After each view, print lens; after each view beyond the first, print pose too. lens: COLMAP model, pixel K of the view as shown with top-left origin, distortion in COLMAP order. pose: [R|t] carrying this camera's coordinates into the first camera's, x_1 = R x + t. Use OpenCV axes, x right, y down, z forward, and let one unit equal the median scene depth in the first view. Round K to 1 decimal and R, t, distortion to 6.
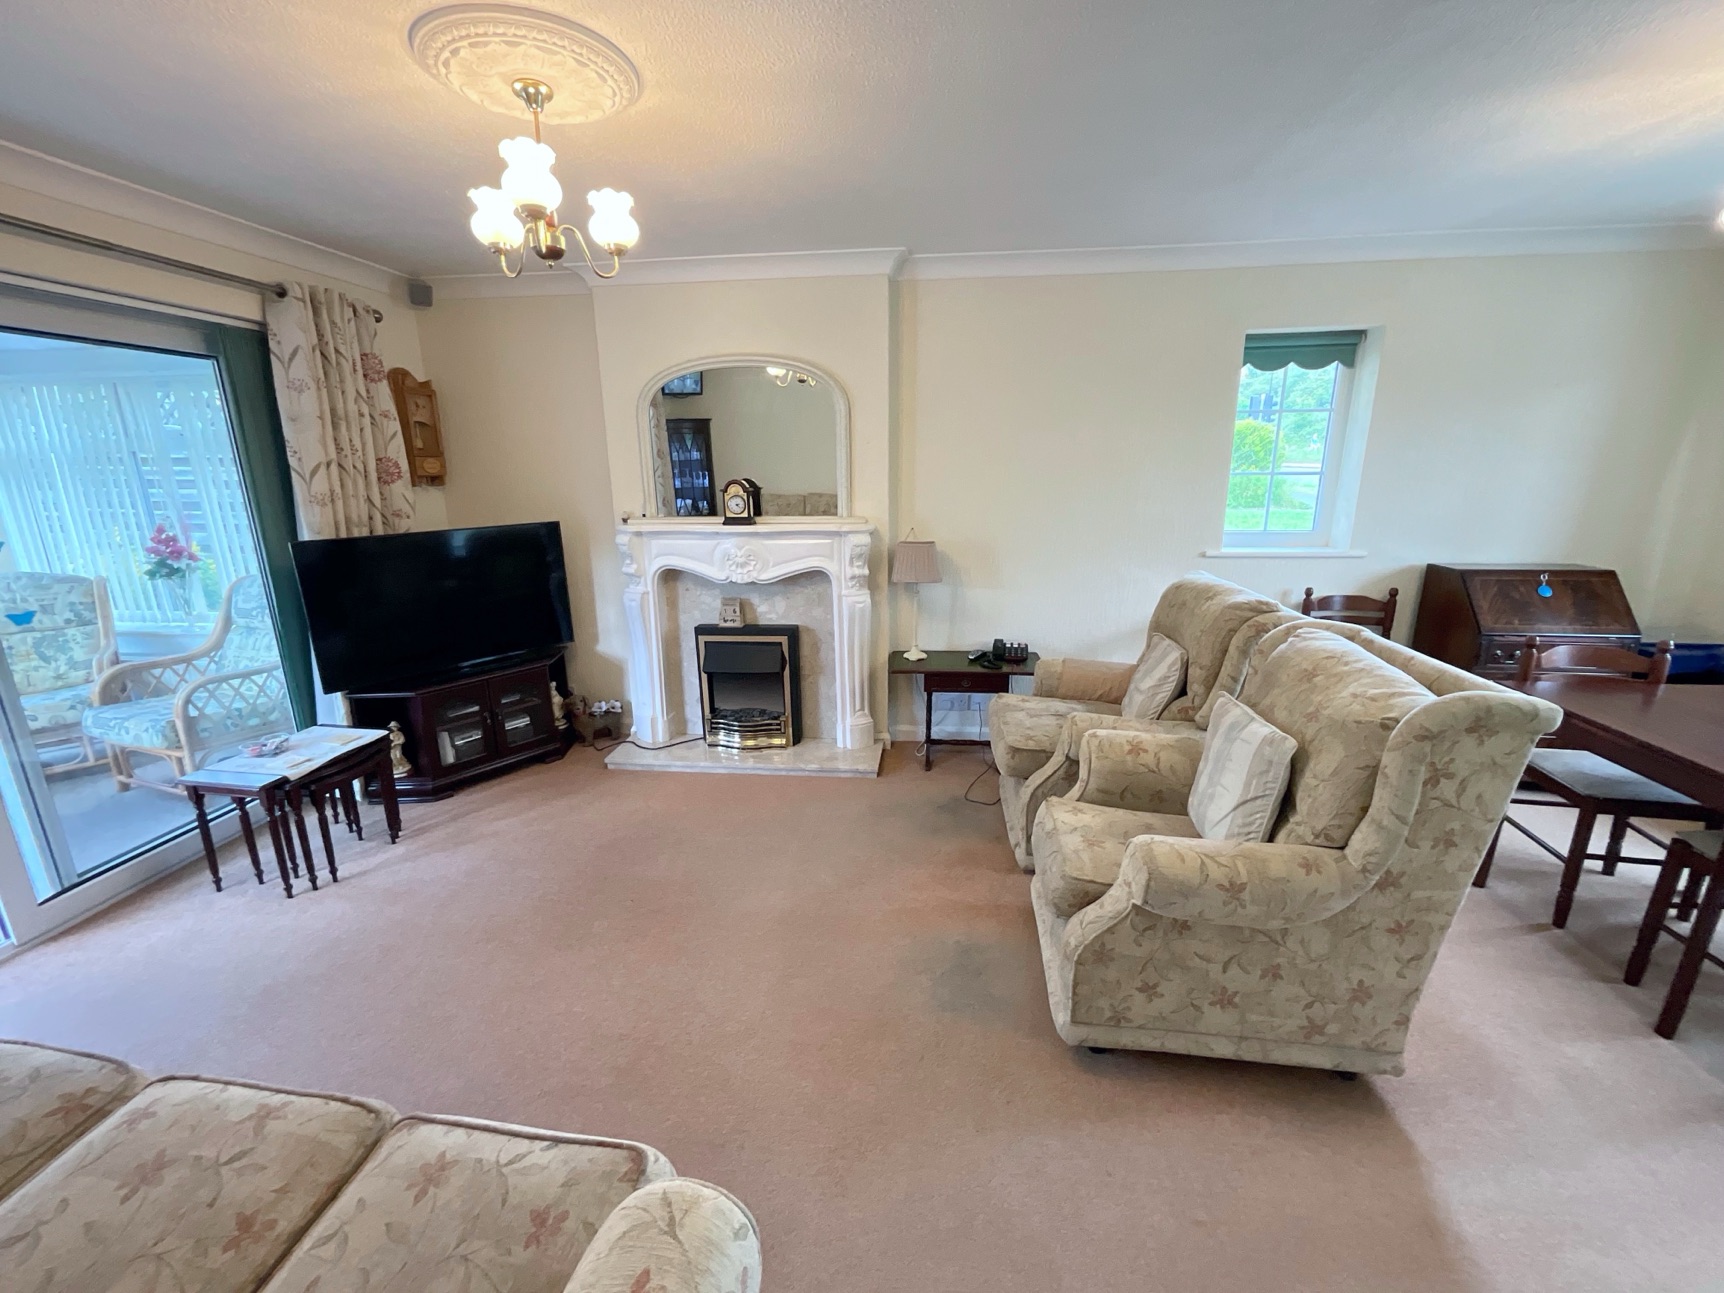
lens RADIAL K [[701.4, 0, 853.3], [0, 701.4, 648.9], [0, 0, 1]] dist [-0.003379, 0.001556]
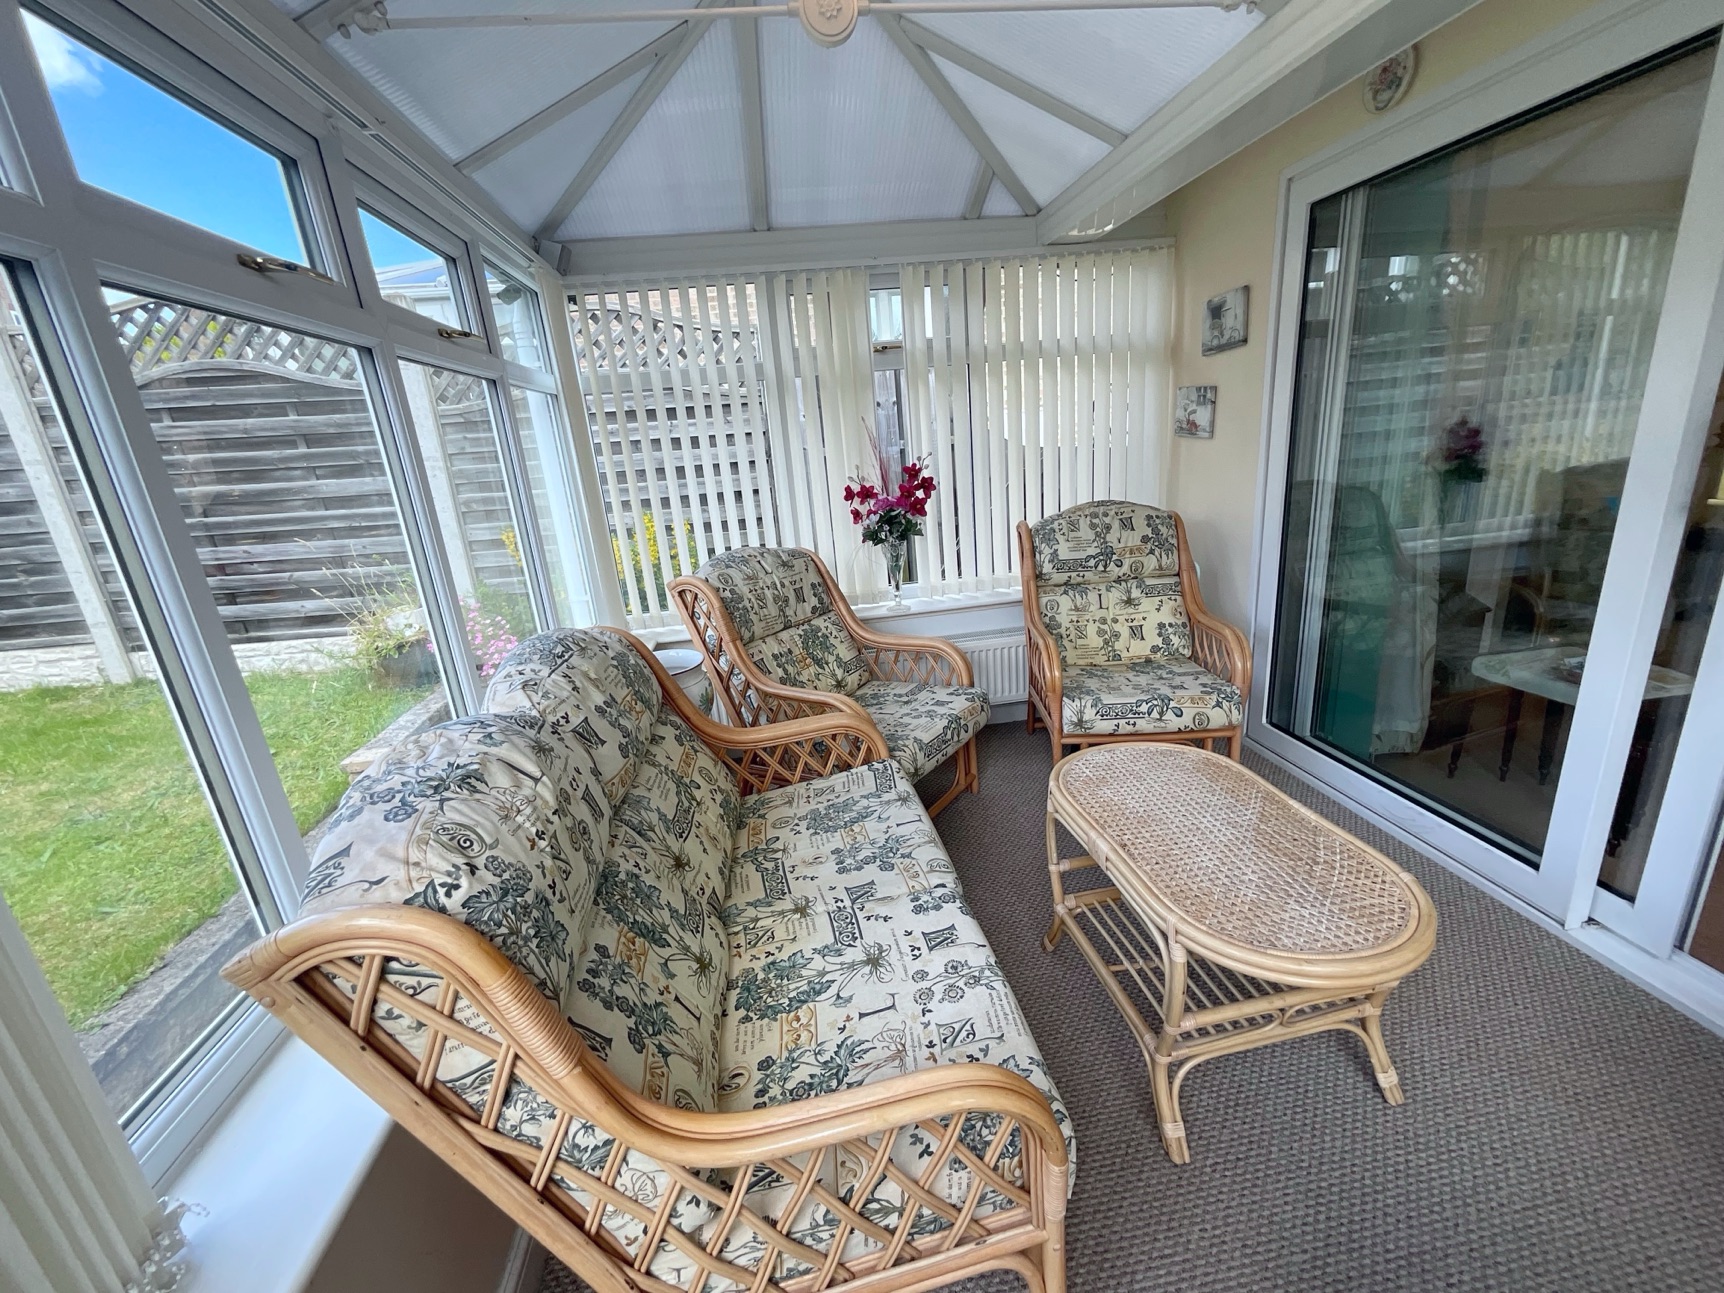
lens RADIAL K [[701.4, 0, 865.5], [0, 701.4, 648.6], [0, 0, 1]] dist [-0.003379, 0.001556]
pose [[0.962111, -0.145102, 0.230842, -1.361442], [0.137850, 0.989322, 0.047326, -0.028464], [-0.235244, -0.013712, 0.971840, 0.320361]]
